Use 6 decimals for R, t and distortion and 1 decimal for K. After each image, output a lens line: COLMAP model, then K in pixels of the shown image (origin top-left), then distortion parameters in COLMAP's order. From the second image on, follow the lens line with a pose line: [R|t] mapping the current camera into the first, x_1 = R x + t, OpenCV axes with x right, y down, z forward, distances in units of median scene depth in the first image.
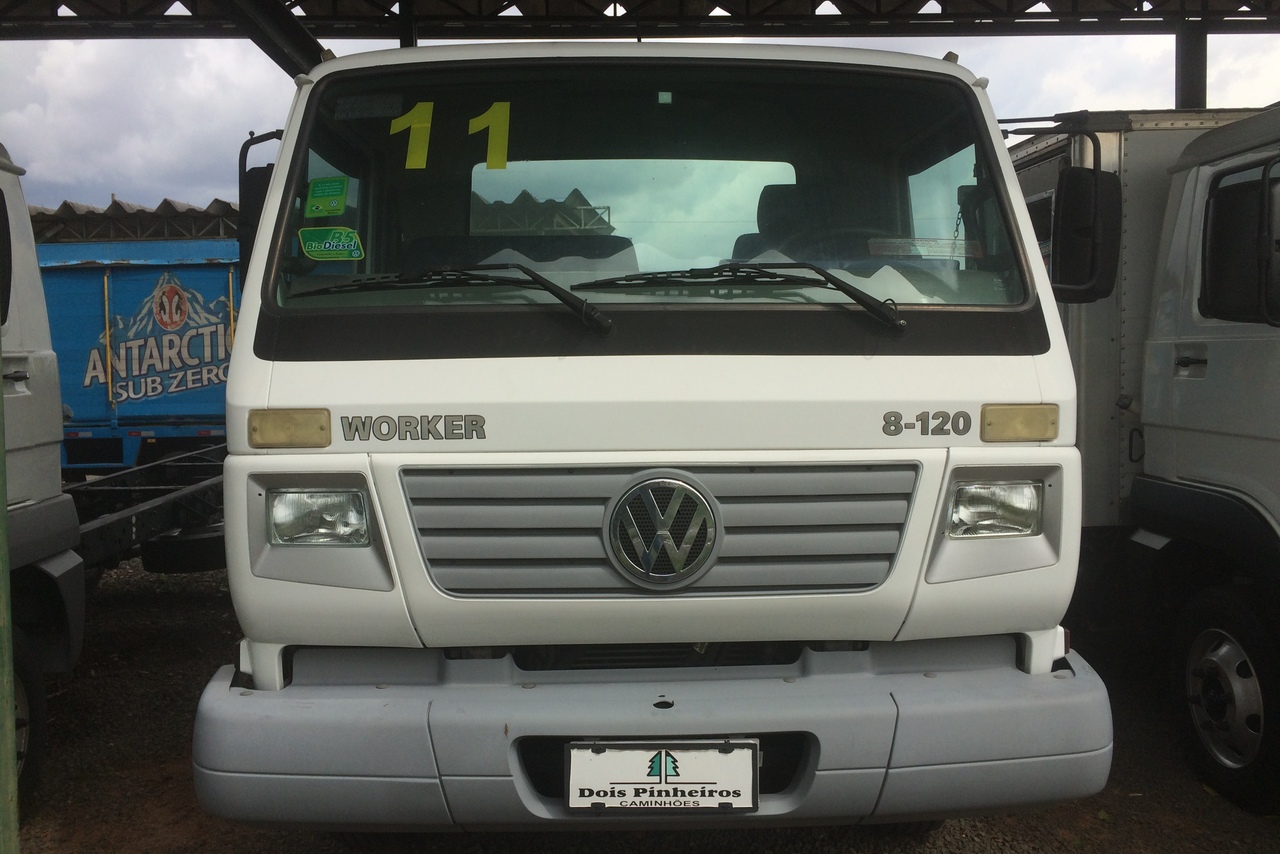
lens RADIAL K [[1087.4, 0, 635.1], [0, 1087.4, 426.9], [0, 0, 1]] dist [0.064208, -0.009650]
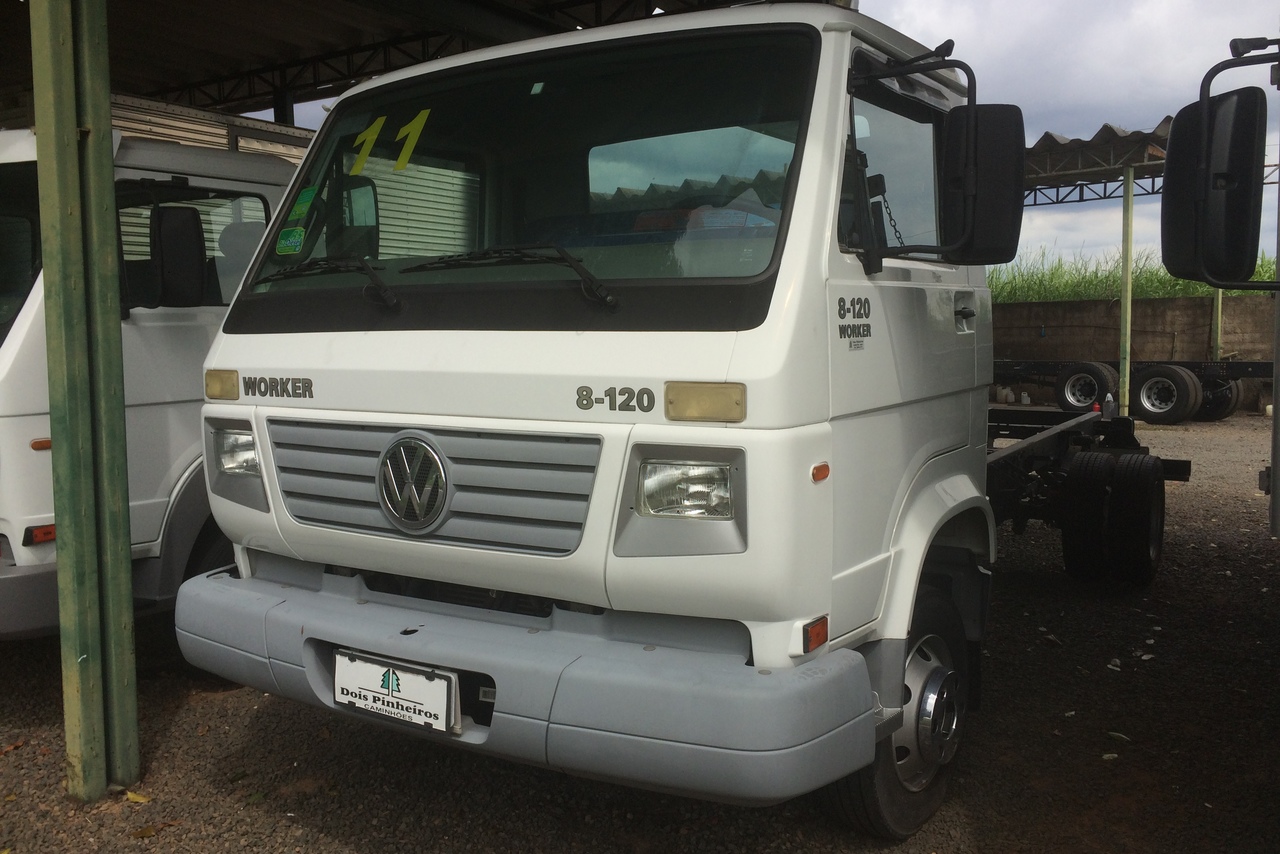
lens RADIAL K [[1087.4, 0, 632.7], [0, 1087.4, 428.5], [0, 0, 1]] dist [0.064208, -0.009650]
pose [[0.824459, 0.052288, -0.563501, 0.862067], [-0.027161, 0.998231, 0.052889, -0.029911], [0.565270, -0.028300, 0.824421, 0.179116]]
